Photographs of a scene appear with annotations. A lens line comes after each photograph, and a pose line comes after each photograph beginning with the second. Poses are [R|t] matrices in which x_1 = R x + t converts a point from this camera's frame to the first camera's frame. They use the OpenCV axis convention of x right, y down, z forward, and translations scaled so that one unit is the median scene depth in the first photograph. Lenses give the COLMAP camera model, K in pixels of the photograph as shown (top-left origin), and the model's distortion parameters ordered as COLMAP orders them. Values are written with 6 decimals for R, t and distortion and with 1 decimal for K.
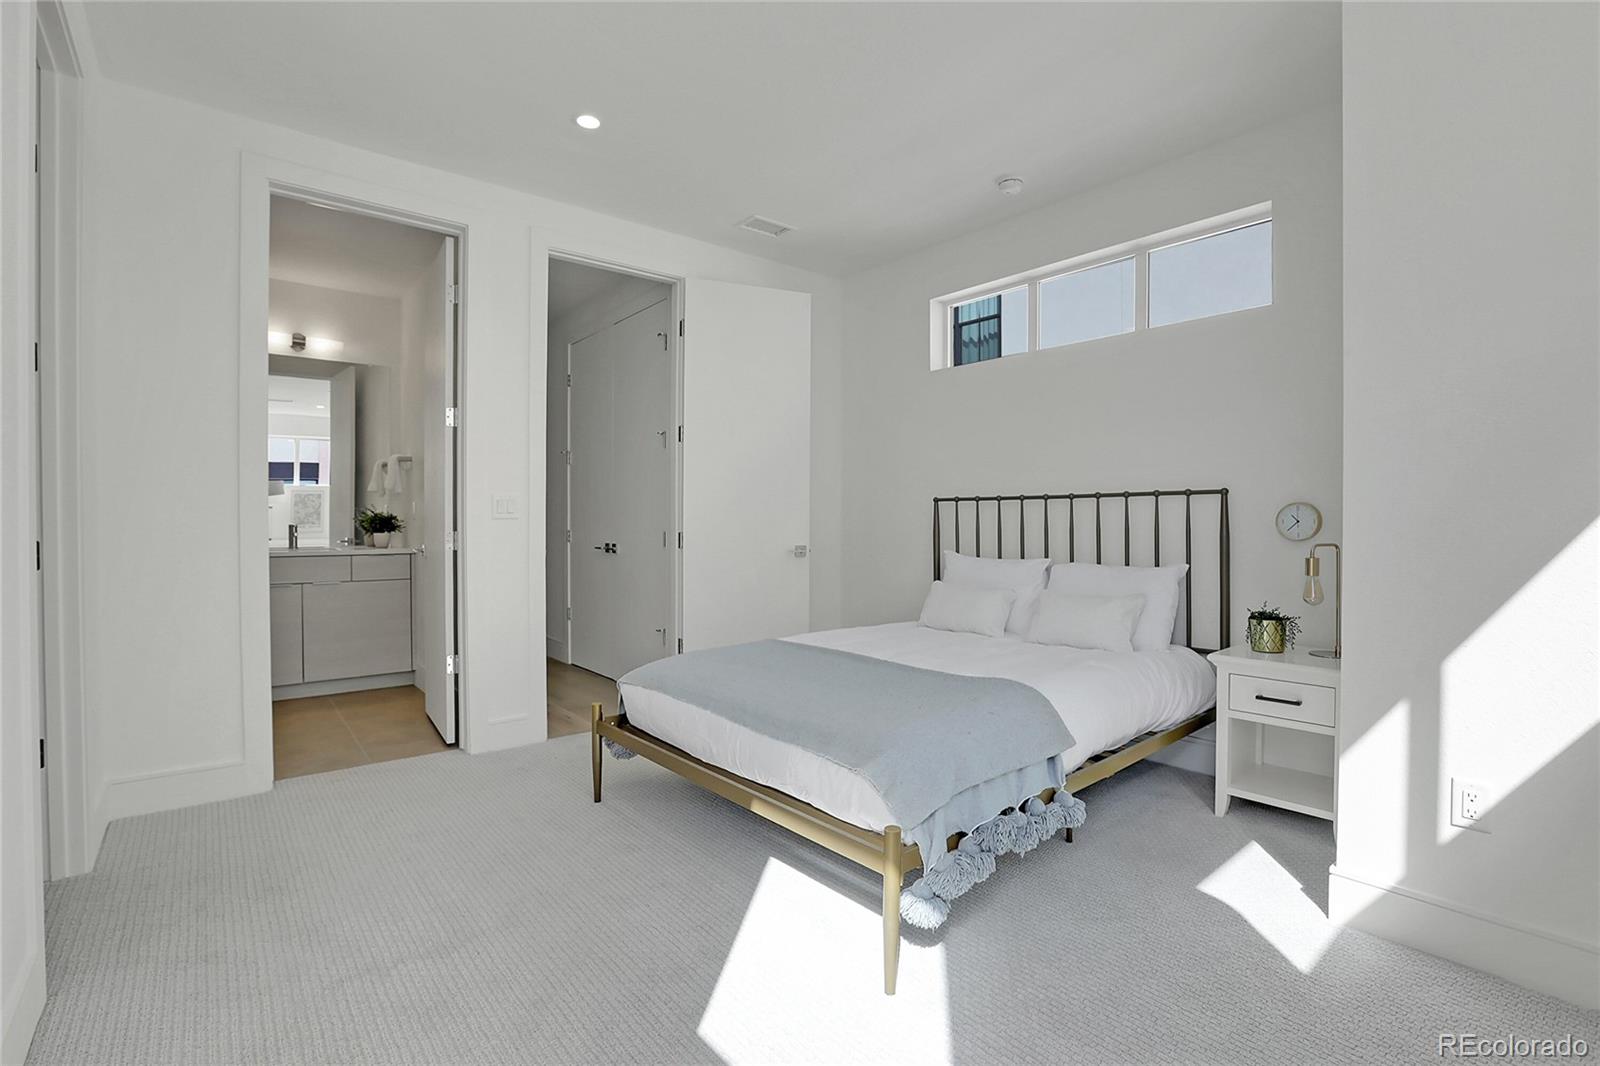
lens RADIAL K [[730.7, 0, 800.1], [0, 730.7, 528.7], [0, 0, 1]] dist [-0.033938, 0.001857]
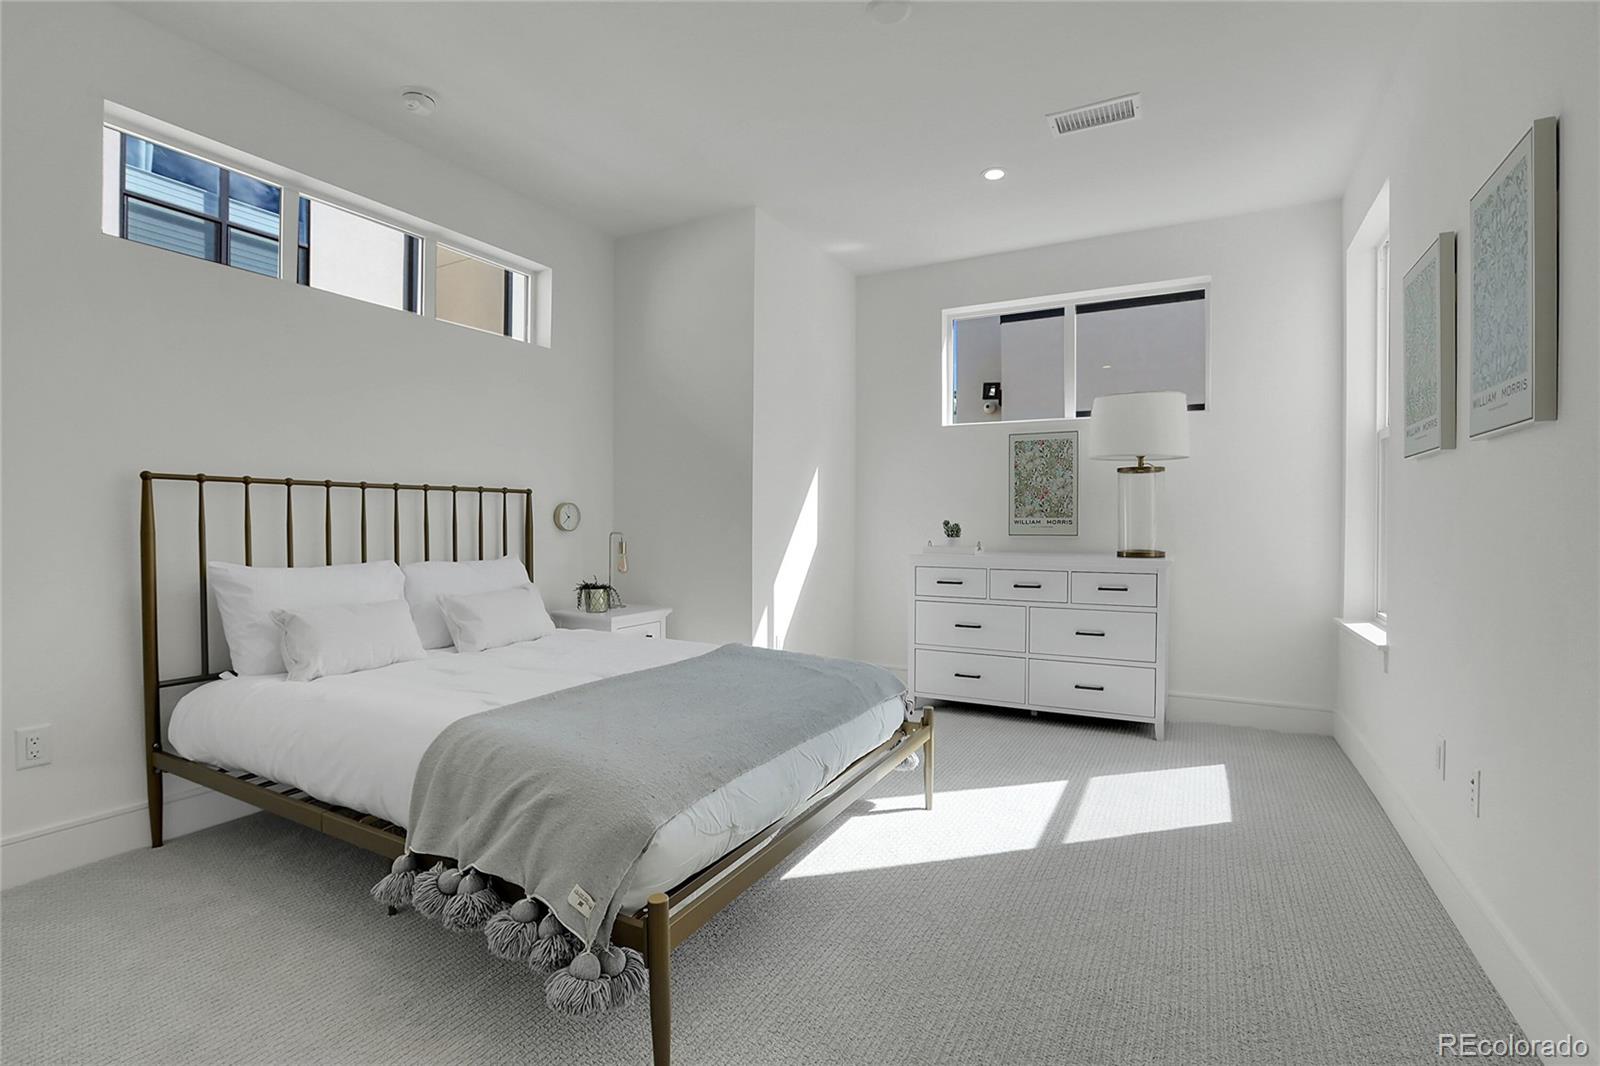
lens RADIAL K [[730.7, 0, 801.9], [0, 730.7, 532.0], [0, 0, 1]] dist [-0.033938, 0.001857]
pose [[-0.355316, -0.017278, 0.934587, -0.665659], [0.002756, 0.999805, 0.019531, -0.006676], [-0.934742, 0.009516, -0.355199, 0.952633]]
